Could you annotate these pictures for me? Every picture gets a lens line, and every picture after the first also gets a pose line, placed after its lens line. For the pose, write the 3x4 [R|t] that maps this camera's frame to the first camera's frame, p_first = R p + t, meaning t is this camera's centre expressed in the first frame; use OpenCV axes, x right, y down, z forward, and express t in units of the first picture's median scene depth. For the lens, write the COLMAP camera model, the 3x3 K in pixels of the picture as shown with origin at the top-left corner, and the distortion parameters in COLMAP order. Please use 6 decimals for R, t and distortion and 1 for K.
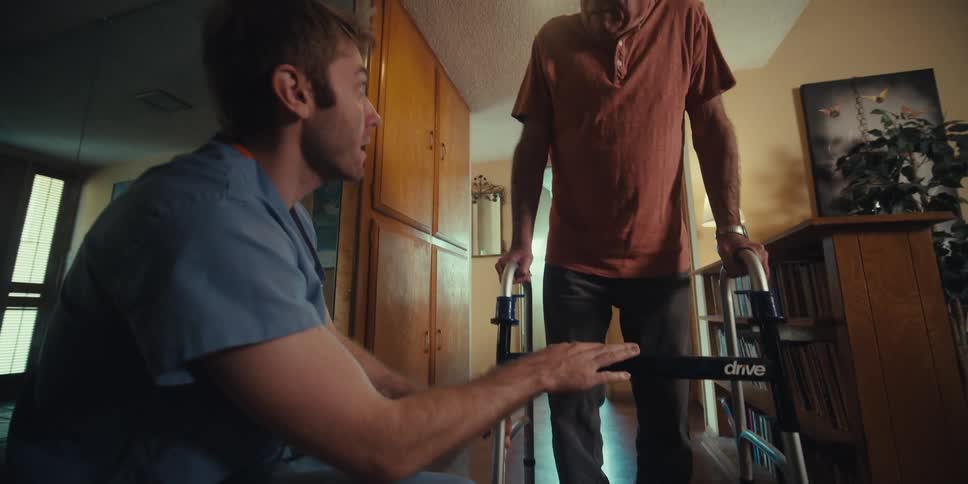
lens RADIAL K [[397.7, 0, 485.4], [0, 397.7, 242.6], [0, 0, 1]] dist [-0.020979, 0.000687]
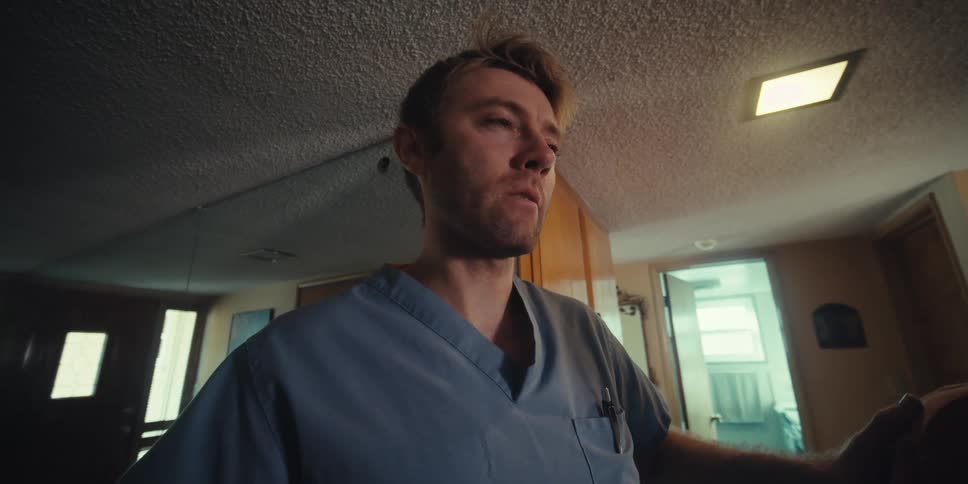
lens RADIAL K [[391.4, 0, 488.5], [0, 391.4, 238.4], [0, 0, 1]] dist [-0.018923, 0.000150]
pose [[0.973960, -0.086030, -0.209766, -0.083340], [0.062051, 0.991033, -0.118339, -0.184944], [0.218065, 0.102242, 0.970564, 0.150362]]
